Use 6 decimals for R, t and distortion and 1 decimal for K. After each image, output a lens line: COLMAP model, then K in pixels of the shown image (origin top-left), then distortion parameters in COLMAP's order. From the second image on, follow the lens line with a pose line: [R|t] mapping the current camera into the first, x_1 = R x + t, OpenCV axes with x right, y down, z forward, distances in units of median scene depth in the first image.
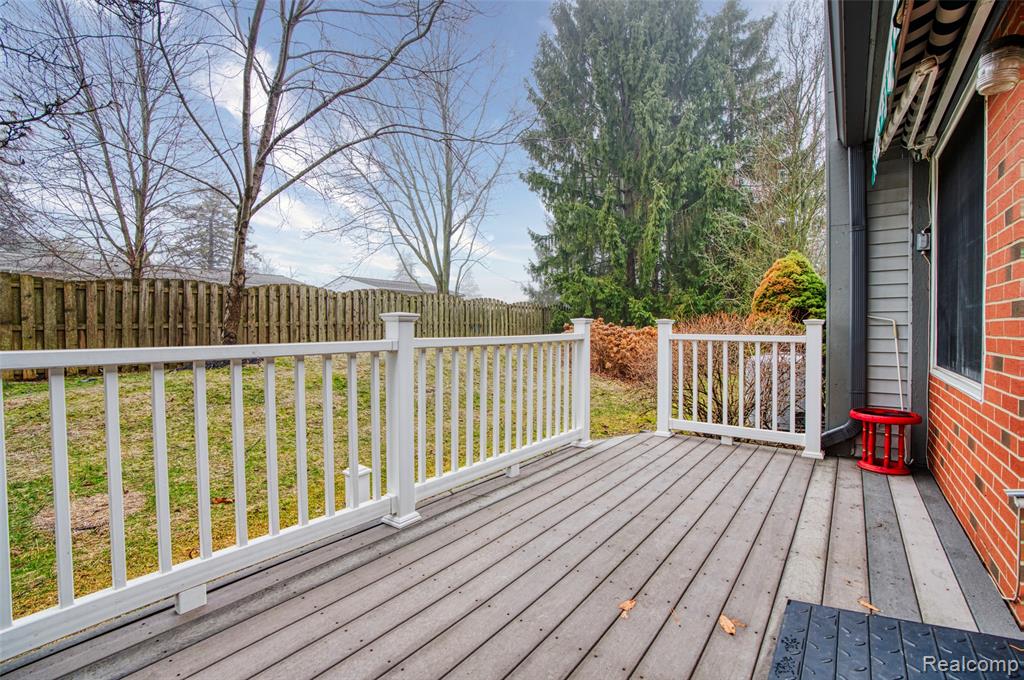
lens RADIAL K [[454.8, 0, 504.8], [0, 454.8, 340.1], [0, 0, 1]] dist [-0.045941, 0.000117]
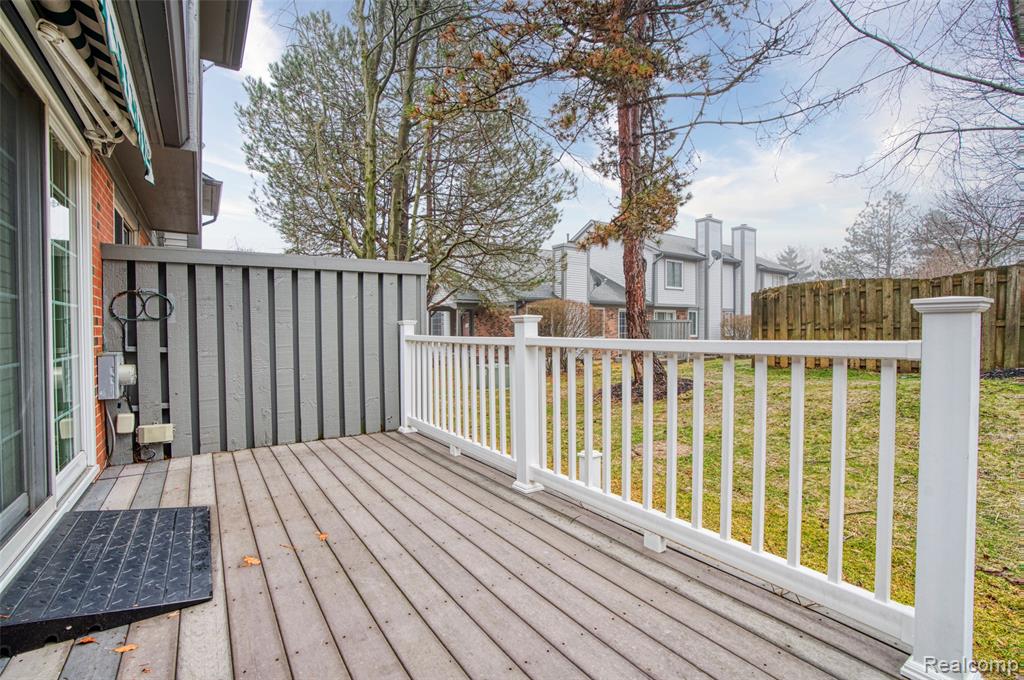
lens RADIAL K [[454.8, 0, 504.8], [0, 454.8, 340.1], [0, 0, 1]] dist [-0.045941, 0.000117]
pose [[-0.306465, 0.024765, -0.951560, 0.788419], [-0.015954, 0.999387, 0.031148, -0.027681], [0.951748, 0.024727, -0.305882, 1.098887]]
